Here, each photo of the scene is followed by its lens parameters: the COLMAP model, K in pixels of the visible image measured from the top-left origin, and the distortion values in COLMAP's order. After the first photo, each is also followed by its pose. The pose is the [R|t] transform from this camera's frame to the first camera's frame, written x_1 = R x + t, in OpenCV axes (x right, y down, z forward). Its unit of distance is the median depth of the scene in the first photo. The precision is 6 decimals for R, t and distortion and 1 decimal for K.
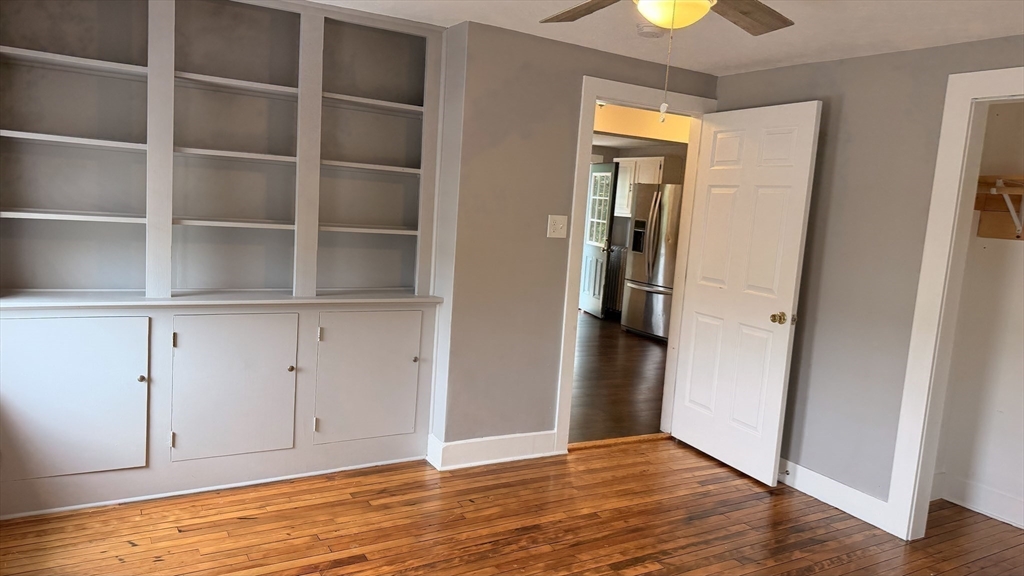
lens RADIAL K [[716.7, 0, 512.0], [0, 716.7, 288.0], [0, 0, 1]] dist [0.182675, -0.347143]
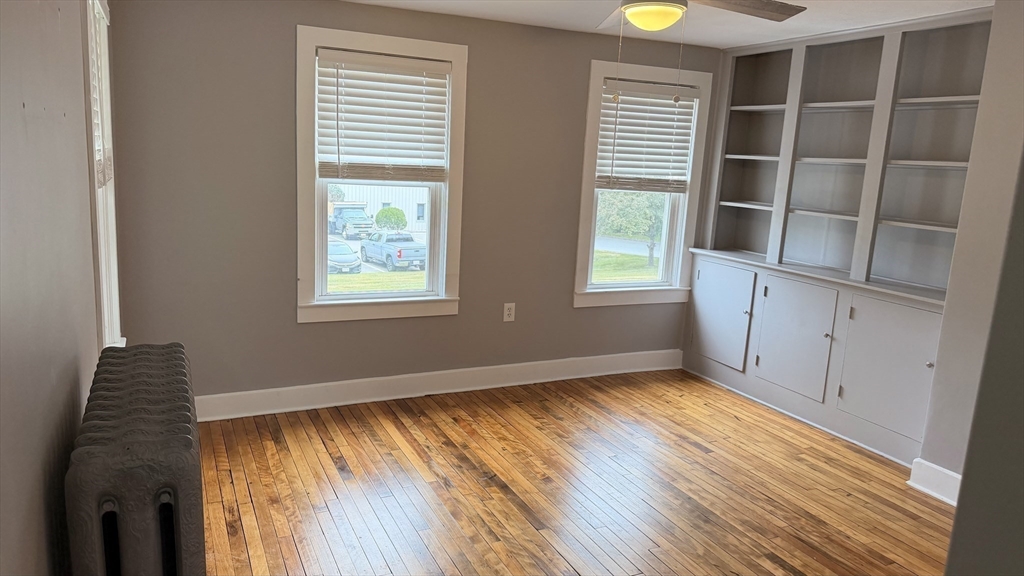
lens RADIAL K [[716.7, 0, 512.0], [0, 716.7, 288.0], [0, 0, 1]] dist [0.182675, -0.347143]
pose [[-0.085660, 0.107485, -0.990510, 0.970032], [-0.179461, 0.976239, 0.121457, -0.019683], [0.980029, 0.188161, -0.064335, 0.583540]]
